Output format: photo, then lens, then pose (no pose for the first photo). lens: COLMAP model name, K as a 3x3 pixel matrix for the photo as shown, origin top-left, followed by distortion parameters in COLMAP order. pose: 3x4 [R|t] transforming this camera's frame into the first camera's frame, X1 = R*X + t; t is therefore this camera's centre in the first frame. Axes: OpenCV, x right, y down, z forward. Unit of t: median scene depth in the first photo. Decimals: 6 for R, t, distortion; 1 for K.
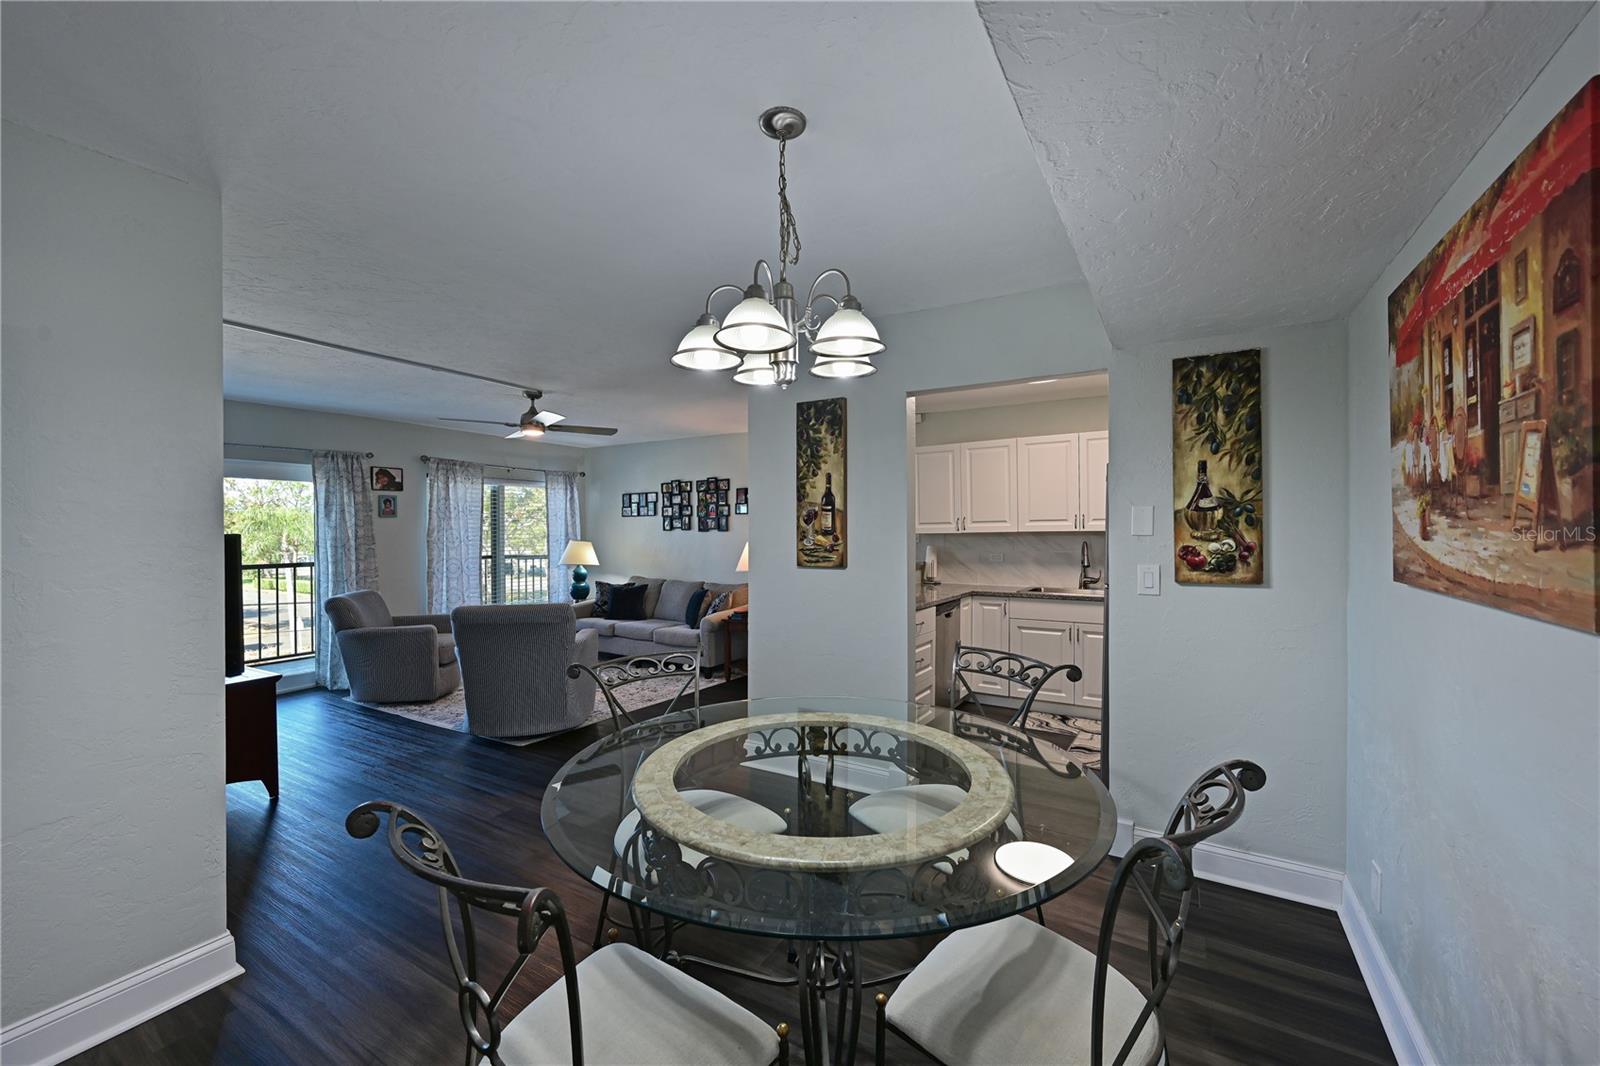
lens RADIAL K [[634.5, 0, 791.7], [0, 634.5, 530.7], [0, 0, 1]] dist [-0.017916, 0.000078]
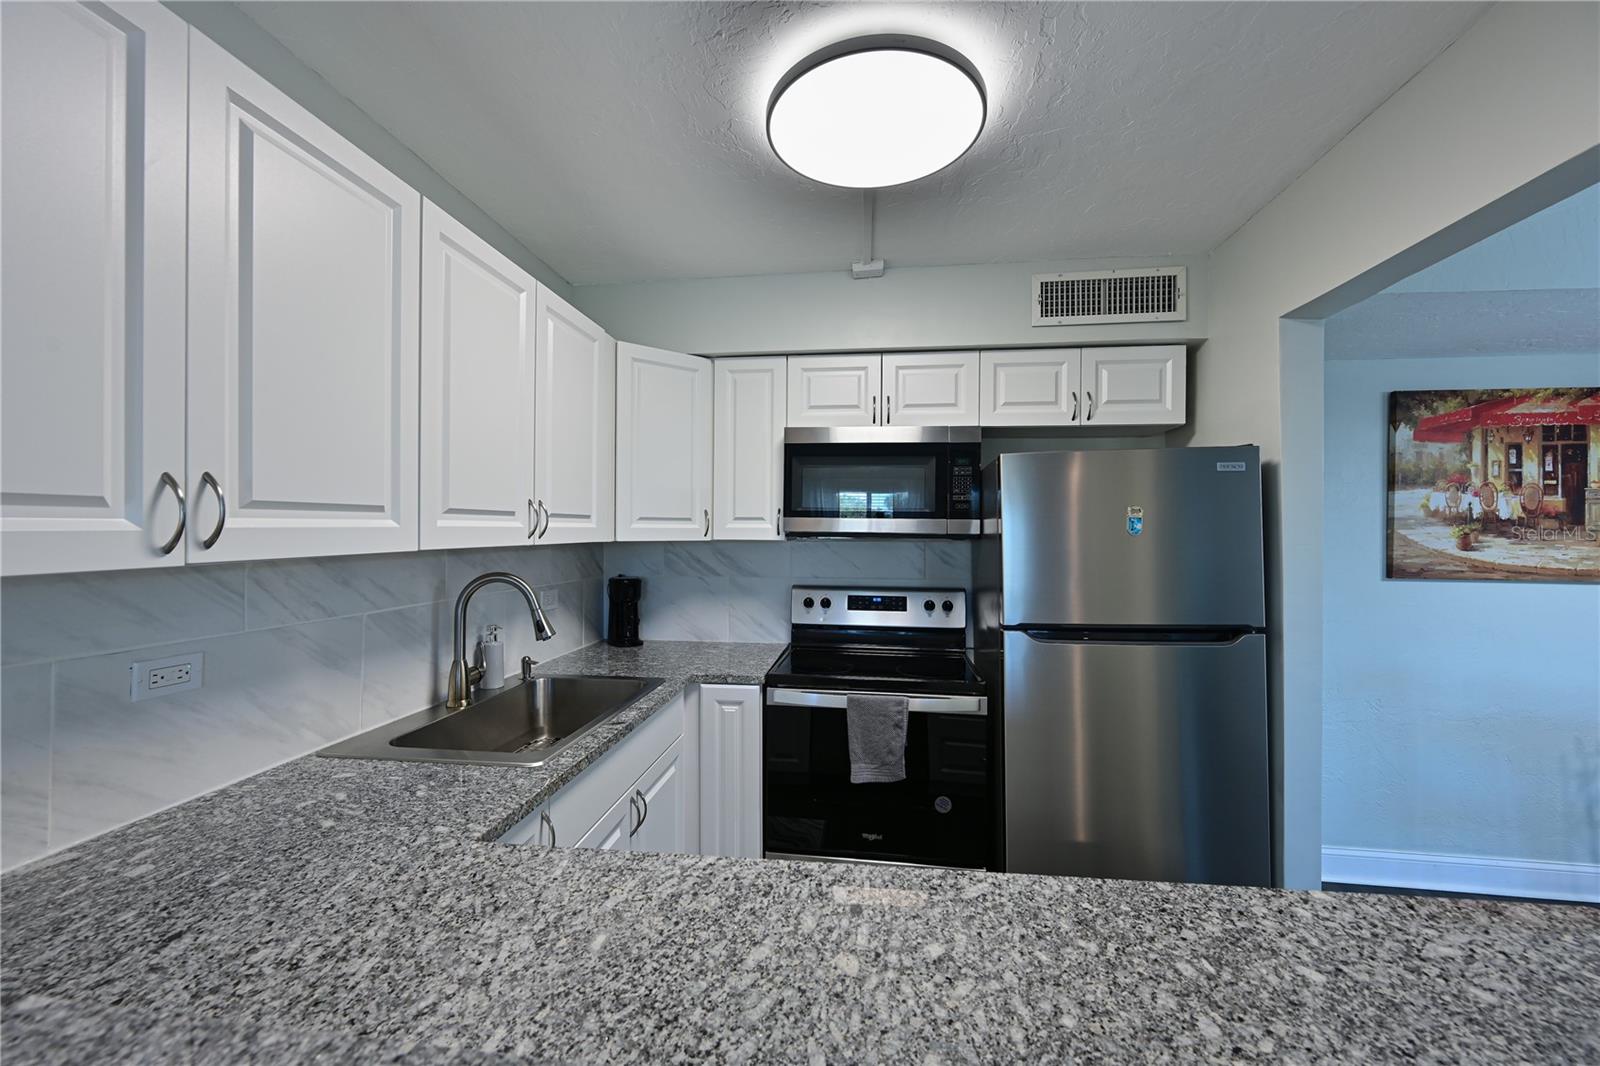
lens RADIAL K [[638.9, 0, 804.0], [0, 638.9, 530.6], [0, 0, 1]] dist [0.009343, -0.000193]
pose [[-0.428235, 0.004357, 0.903657, 0.040663], [-0.004712, 0.999964, -0.007055, -0.004435], [-0.903655, -0.007279, -0.428199, 0.752173]]
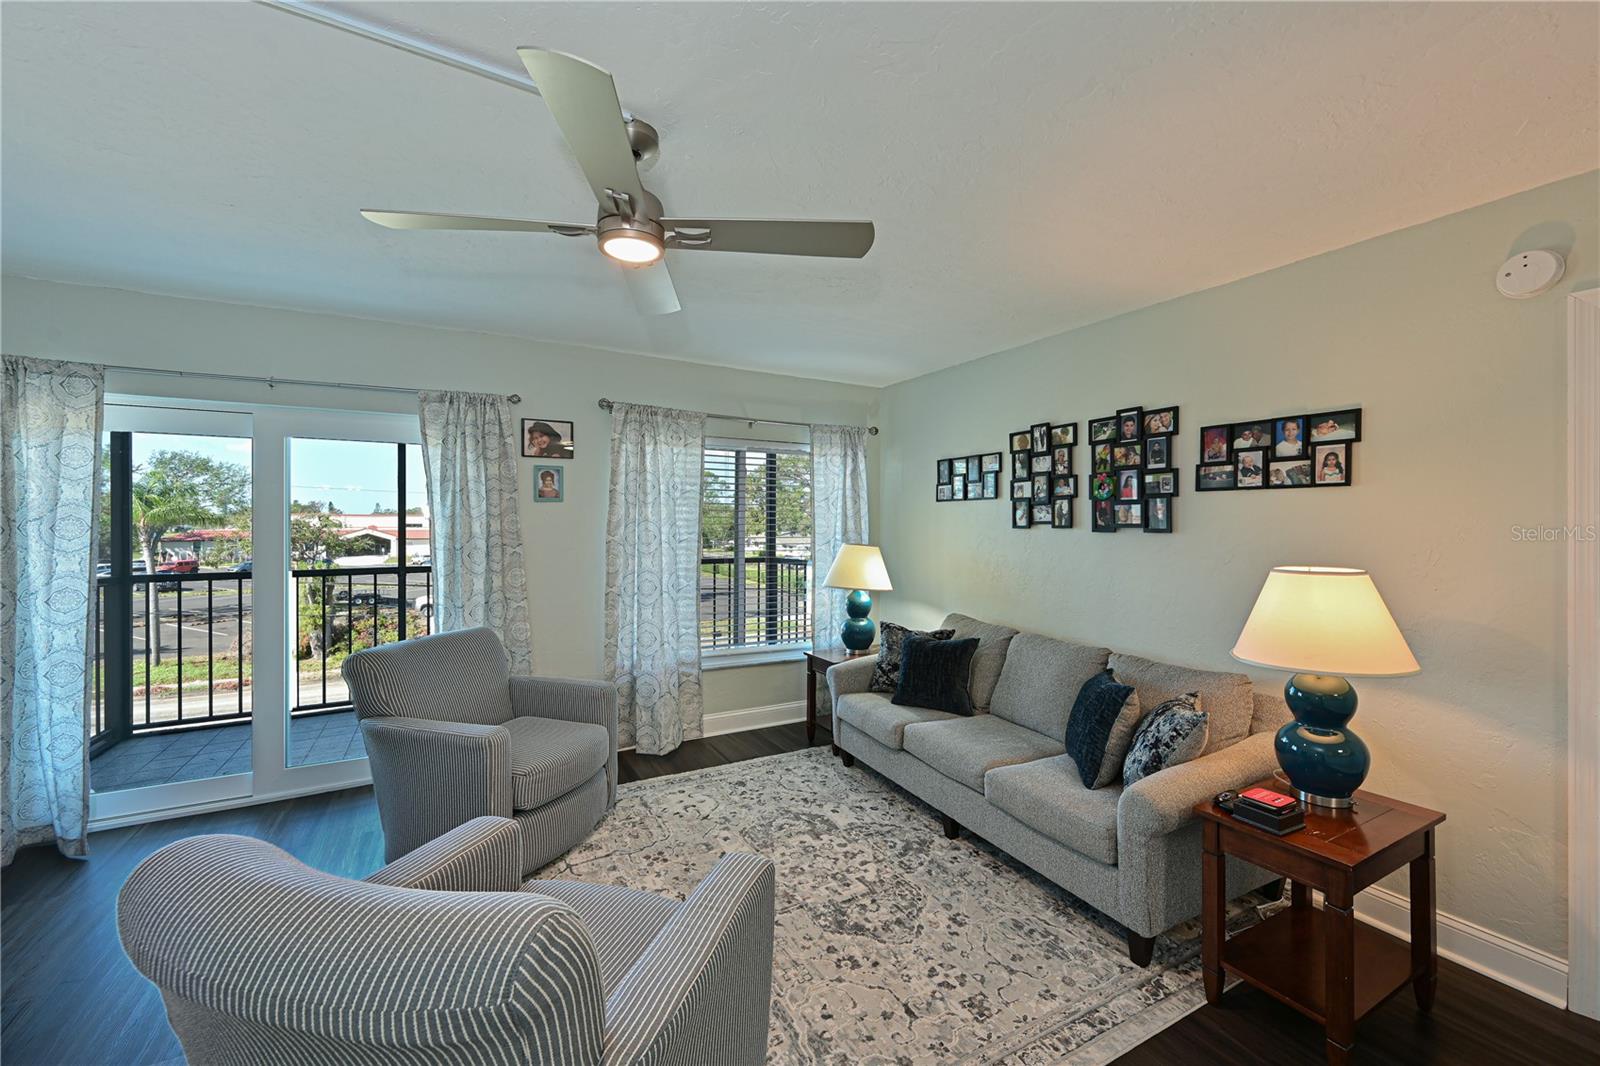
lens RADIAL K [[635.4, 0, 817.6], [0, 635.4, 526.4], [0, 0, 1]] dist [0.000062, 0.000183]
pose [[0.875591, 0.012723, -0.482885, -0.109662], [-0.010089, 0.999917, 0.008052, -0.004800], [0.482947, -0.002179, 0.875647, 0.558790]]
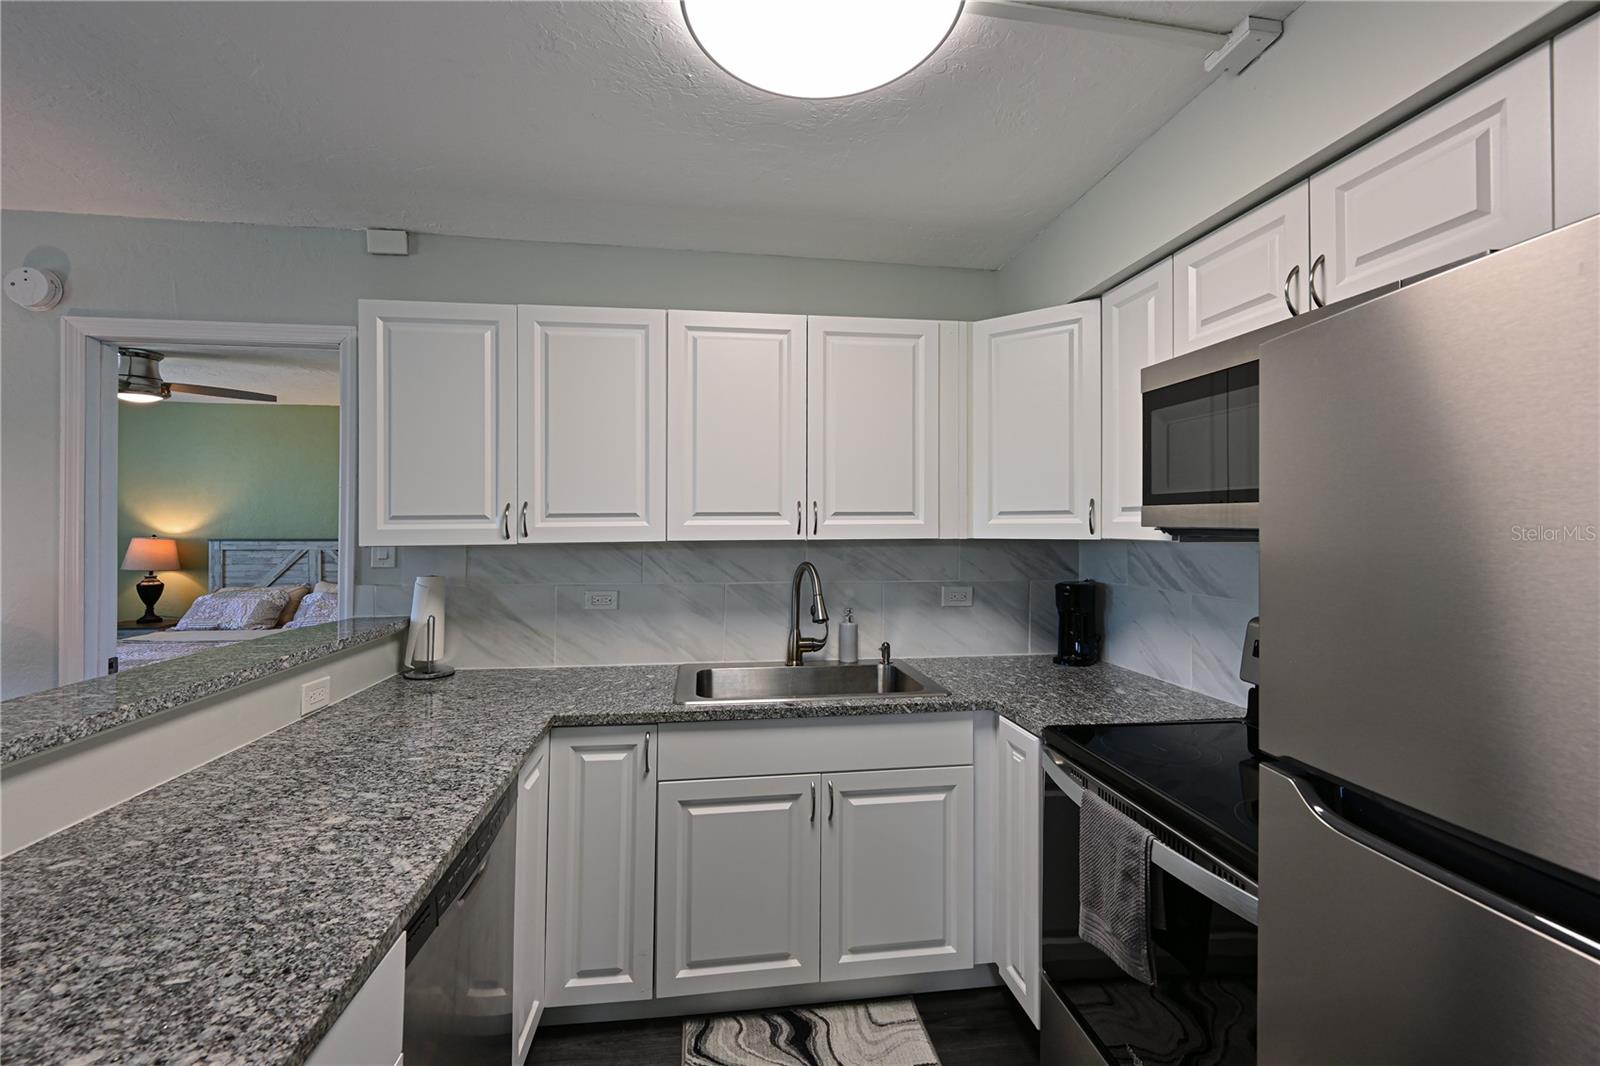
lens RADIAL K [[648.0, 0, 791.7], [0, 648.0, 516.0], [0, 0, 1]] dist [0.002022, 0.000244]
pose [[0.777152, 0.014905, 0.629137, 0.124638], [-0.004437, 0.999824, -0.018206, -0.005604], [-0.629298, 0.011358, 0.777081, 0.489734]]
